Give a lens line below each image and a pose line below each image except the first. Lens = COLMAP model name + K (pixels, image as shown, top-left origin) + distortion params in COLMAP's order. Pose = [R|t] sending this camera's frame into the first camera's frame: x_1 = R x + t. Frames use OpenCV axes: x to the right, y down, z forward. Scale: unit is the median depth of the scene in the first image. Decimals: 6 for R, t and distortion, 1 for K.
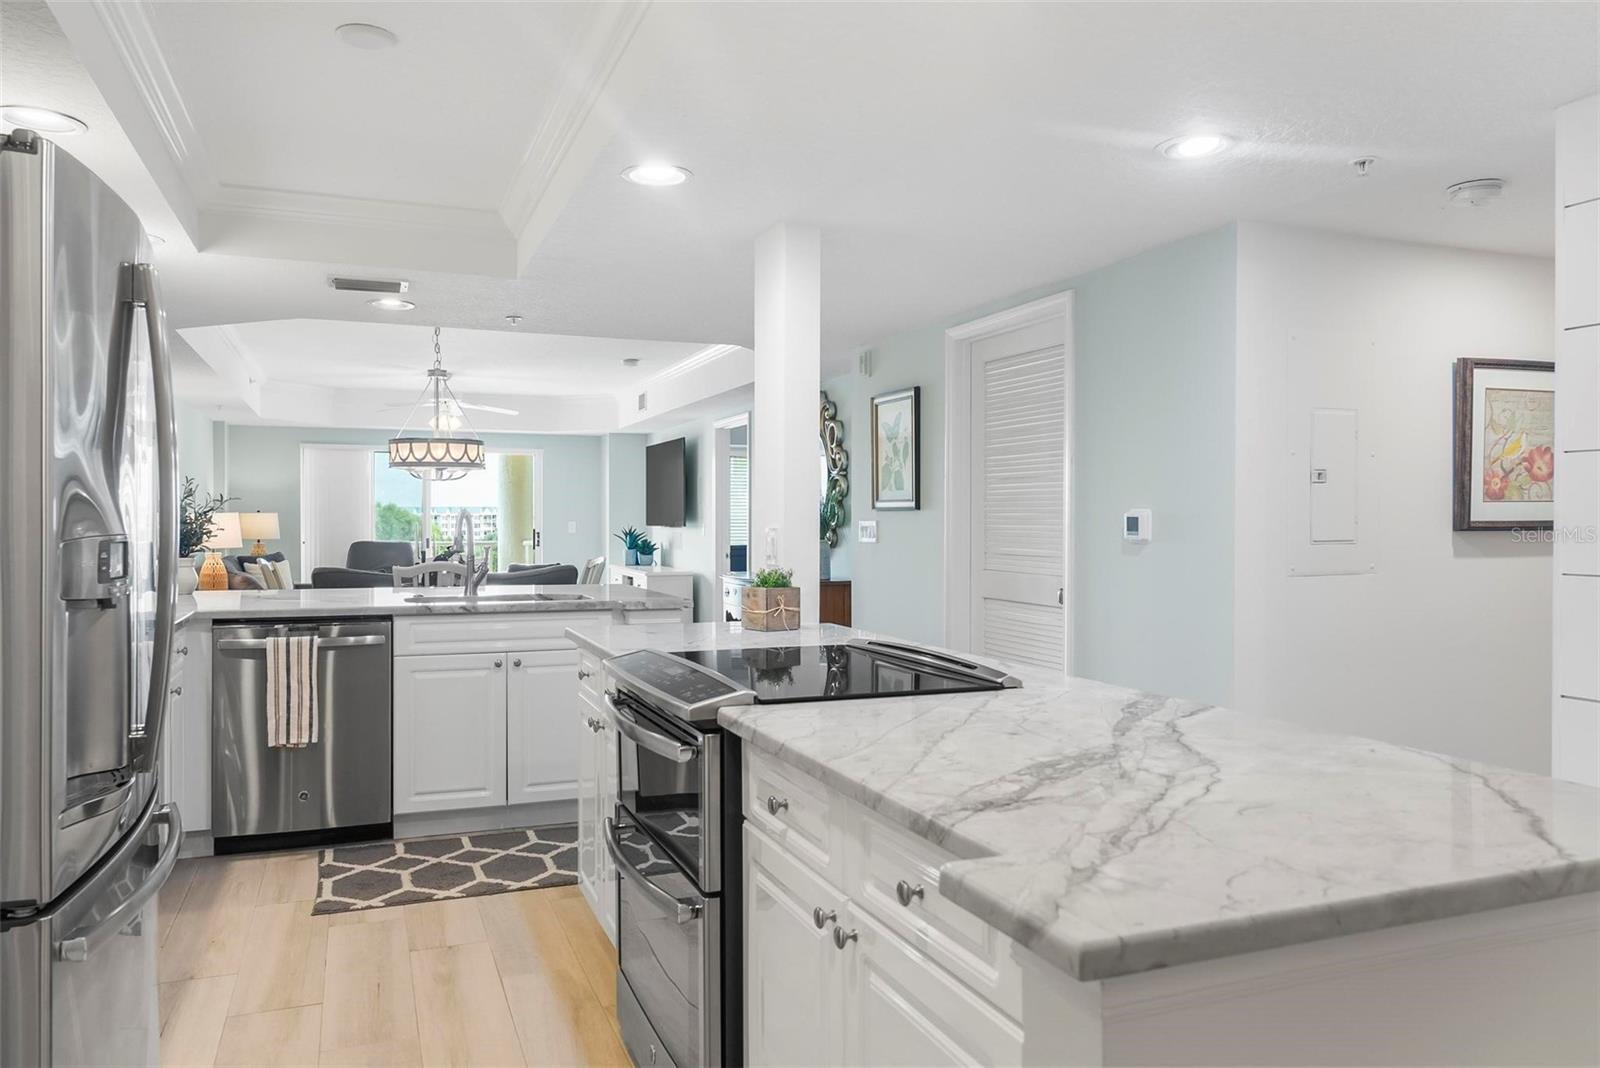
lens RADIAL K [[1140.4, 0, 796.2], [0, 1140.4, 530.2], [0, 0, 1]] dist [0.004187, -0.002116]
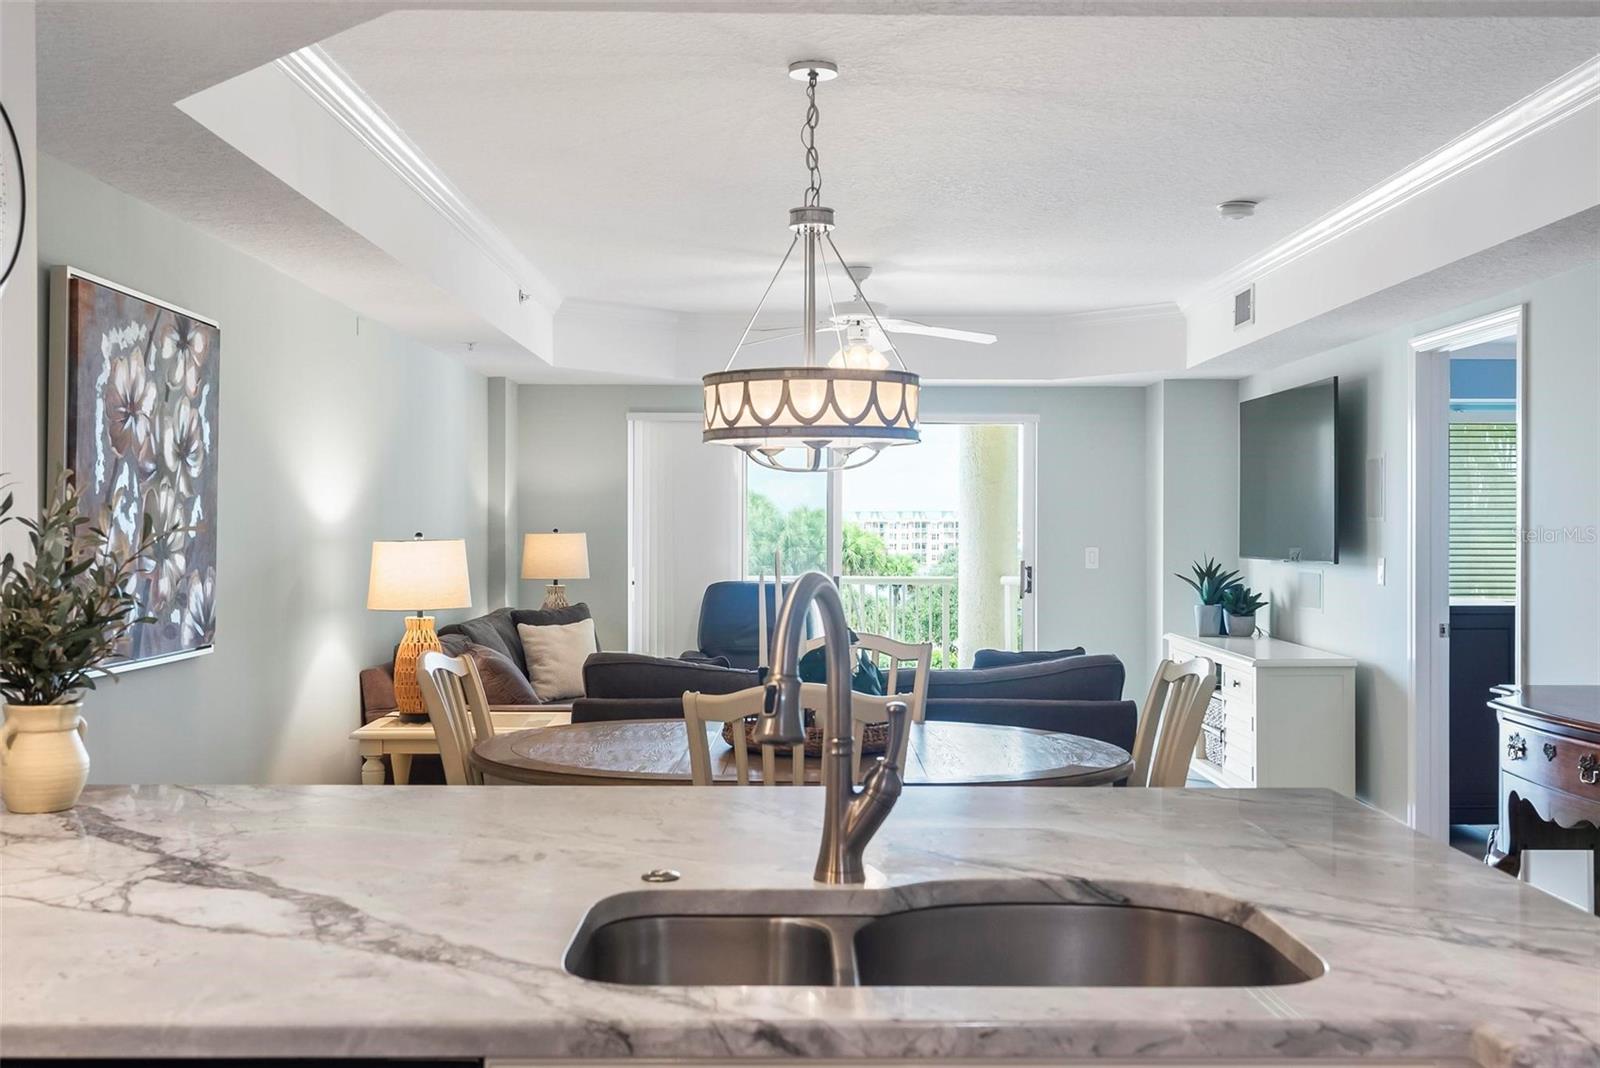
lens RADIAL K [[1591.6, 0, 798.2], [0, 1591.6, 535.1], [0, 0, 1]] dist [0.004775, 0.002846]
pose [[0.936347, 0.001934, -0.351070, -0.075326], [-0.003604, 0.999985, -0.004105, -0.011798], [0.351057, 0.005109, 0.936340, 0.299867]]
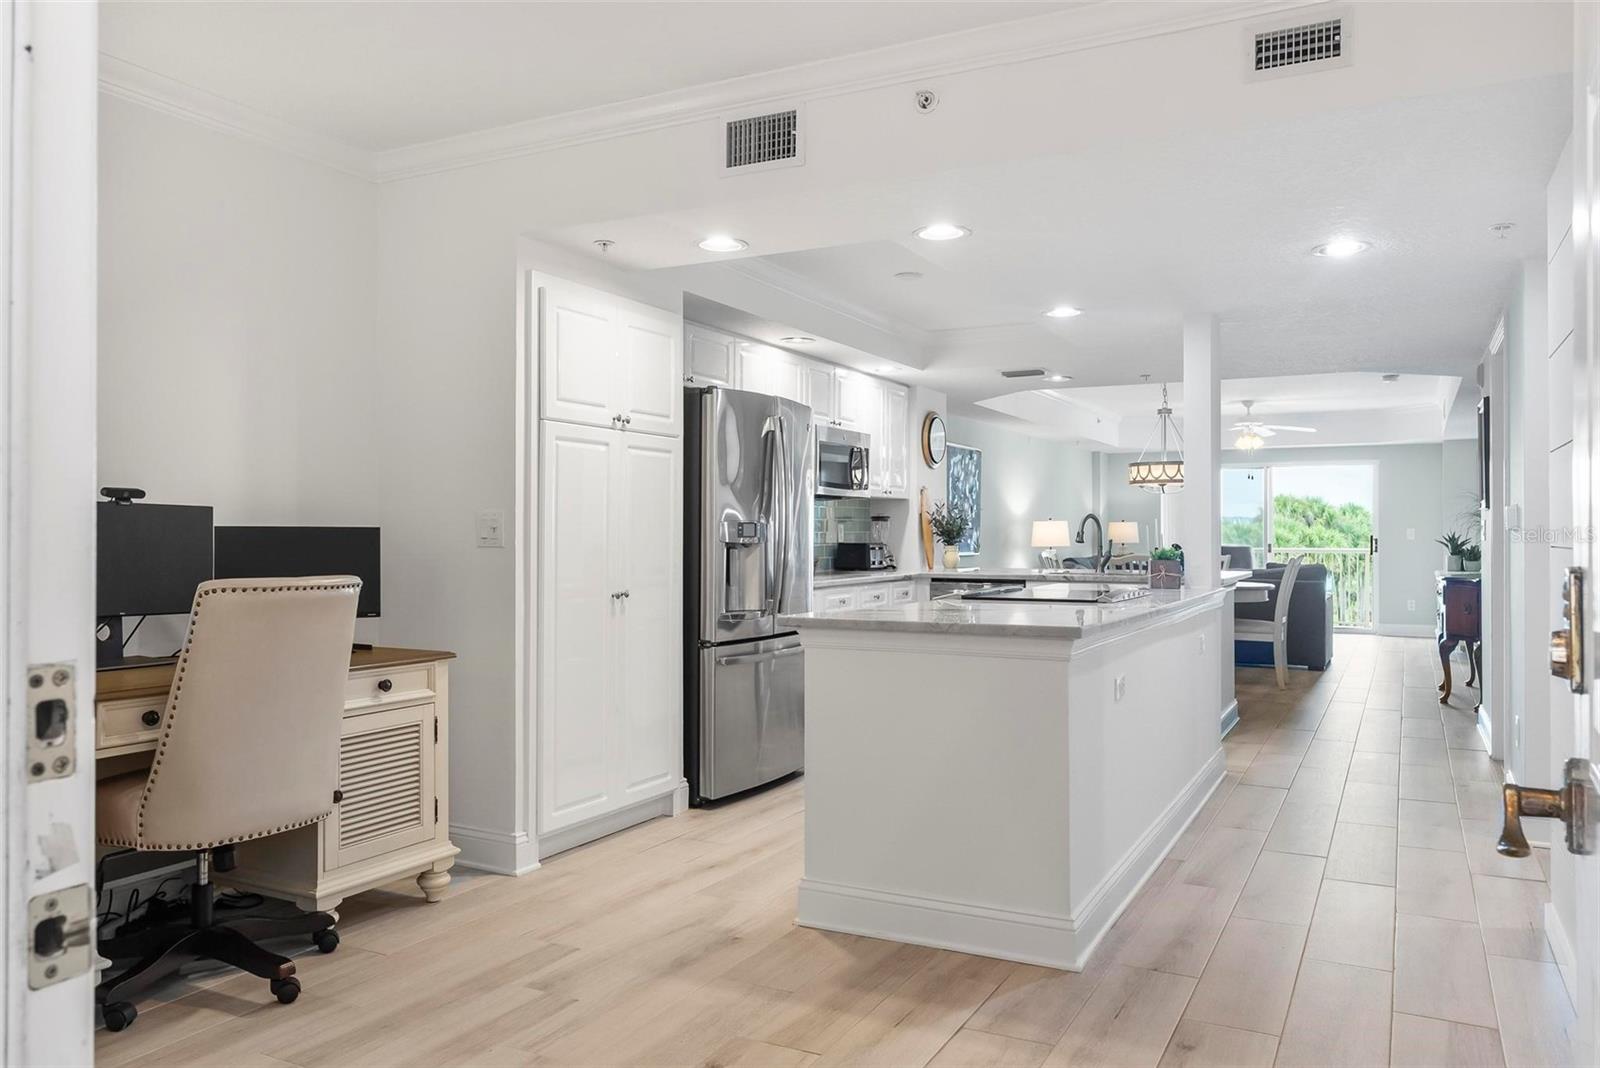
lens RADIAL K [[1169.5, 0, 798.9], [0, 1169.5, 521.8], [0, 0, 1]] dist [0.007992, 0.003630]
pose [[0.662030, -0.010352, -0.749405, 0.275340], [-0.004575, 0.999830, -0.017853, 0.009792], [0.749463, 0.015248, 0.661871, -0.133292]]
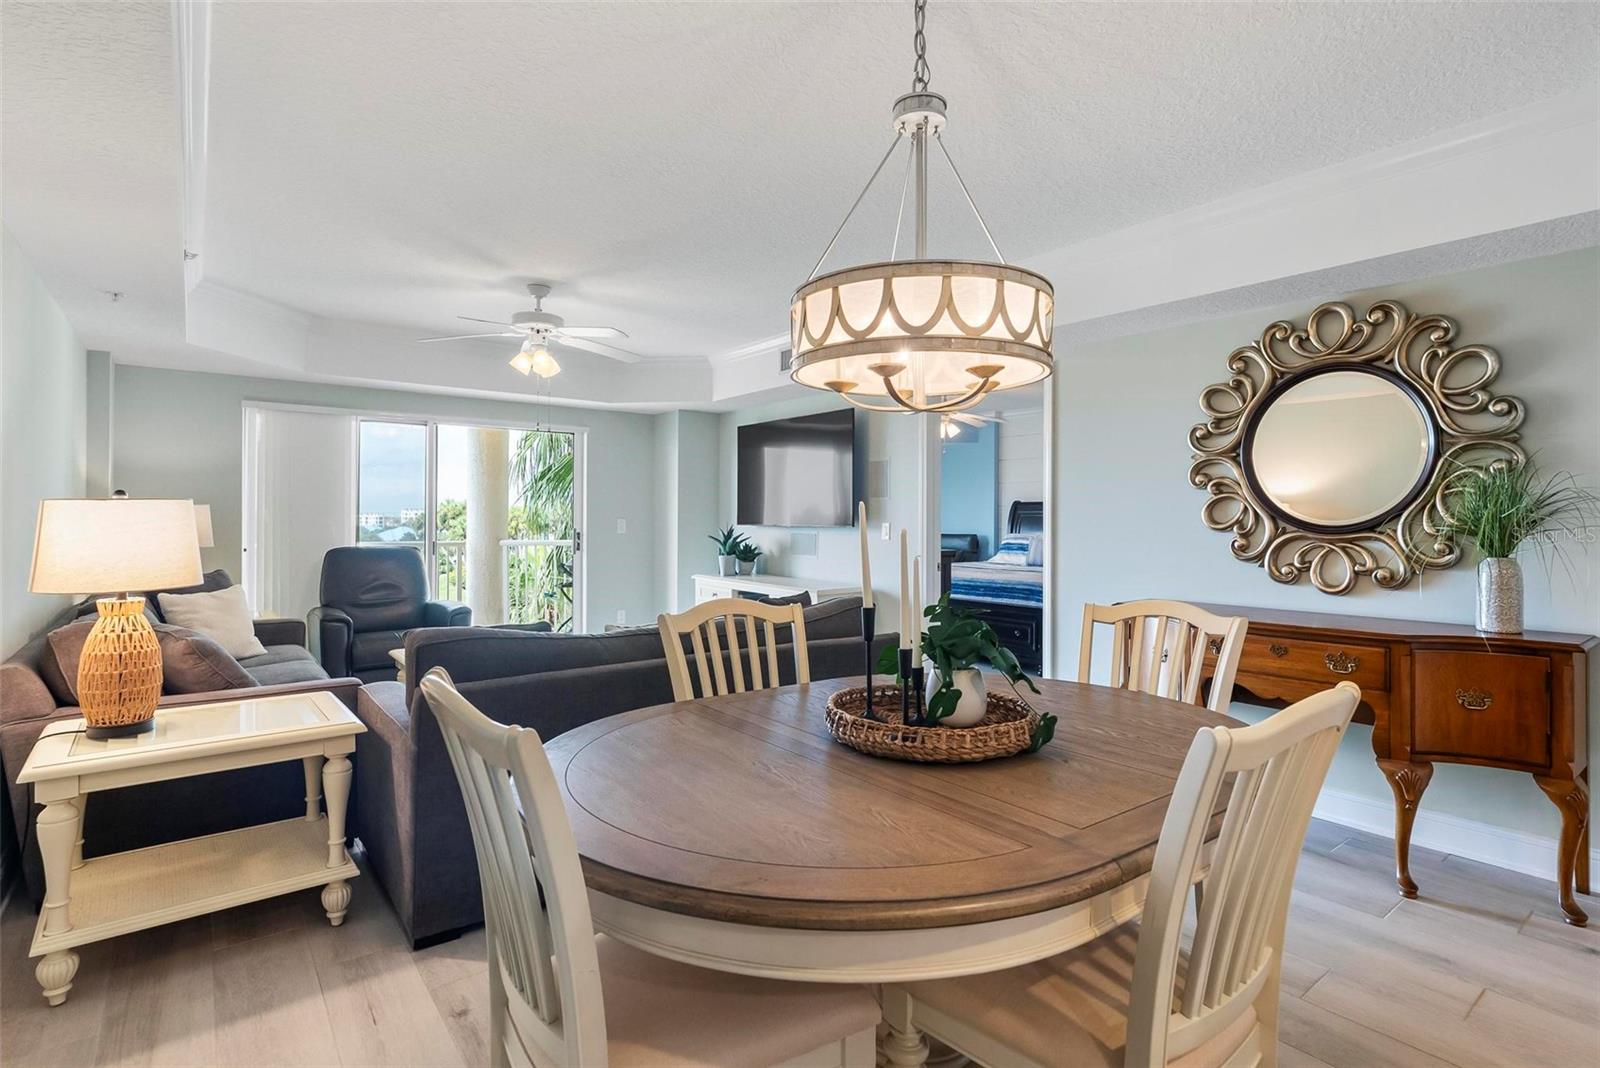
lens RADIAL K [[776.3, 0, 832.2], [0, 776.3, 520.9], [0, 0, 1]] dist [-0.051227, 0.014130]
pose [[0.946001, 0.001720, 0.324159, -0.278741], [-0.000405, 0.999991, -0.004125, -0.005186], [-0.324163, 0.003771, 0.945994, 0.523449]]
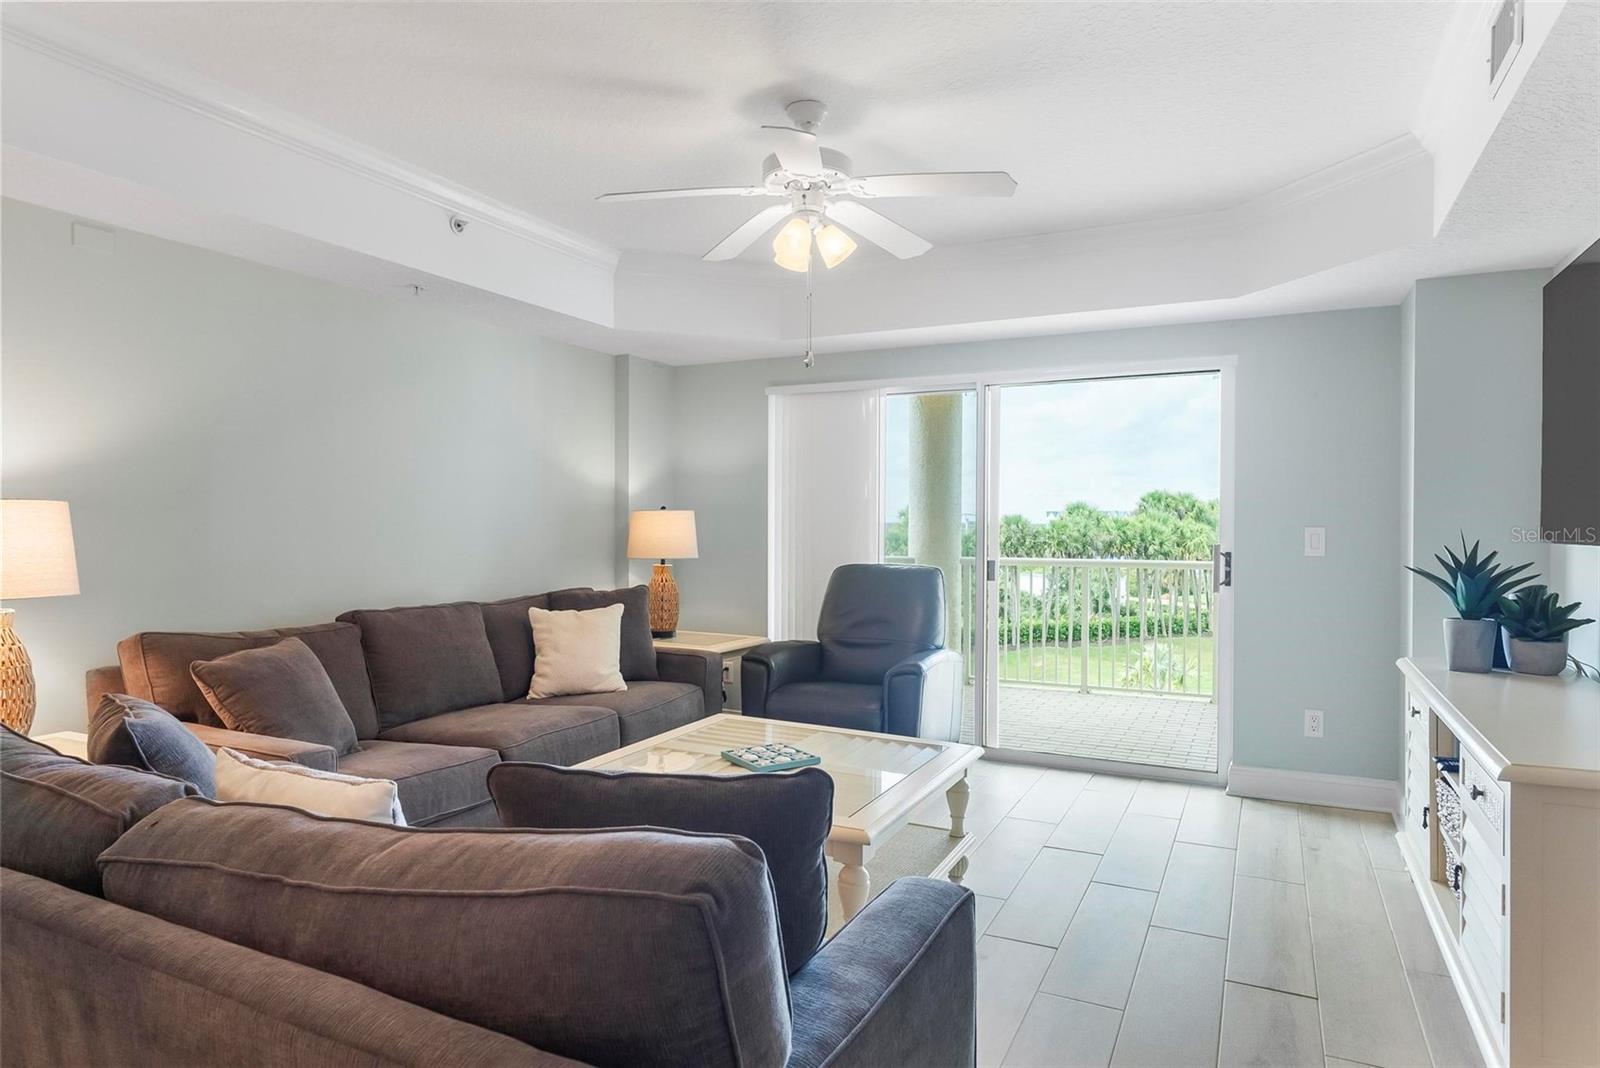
lens RADIAL K [[942.5, 0, 798.5], [0, 942.5, 533.2], [0, 0, 1]] dist [-0.001300, 0.000323]
pose [[0.675726, 0.006689, -0.737123, -0.089760], [-0.007680, 0.999968, 0.002034, -0.005924], [0.737113, 0.004286, 0.675756, 0.769829]]
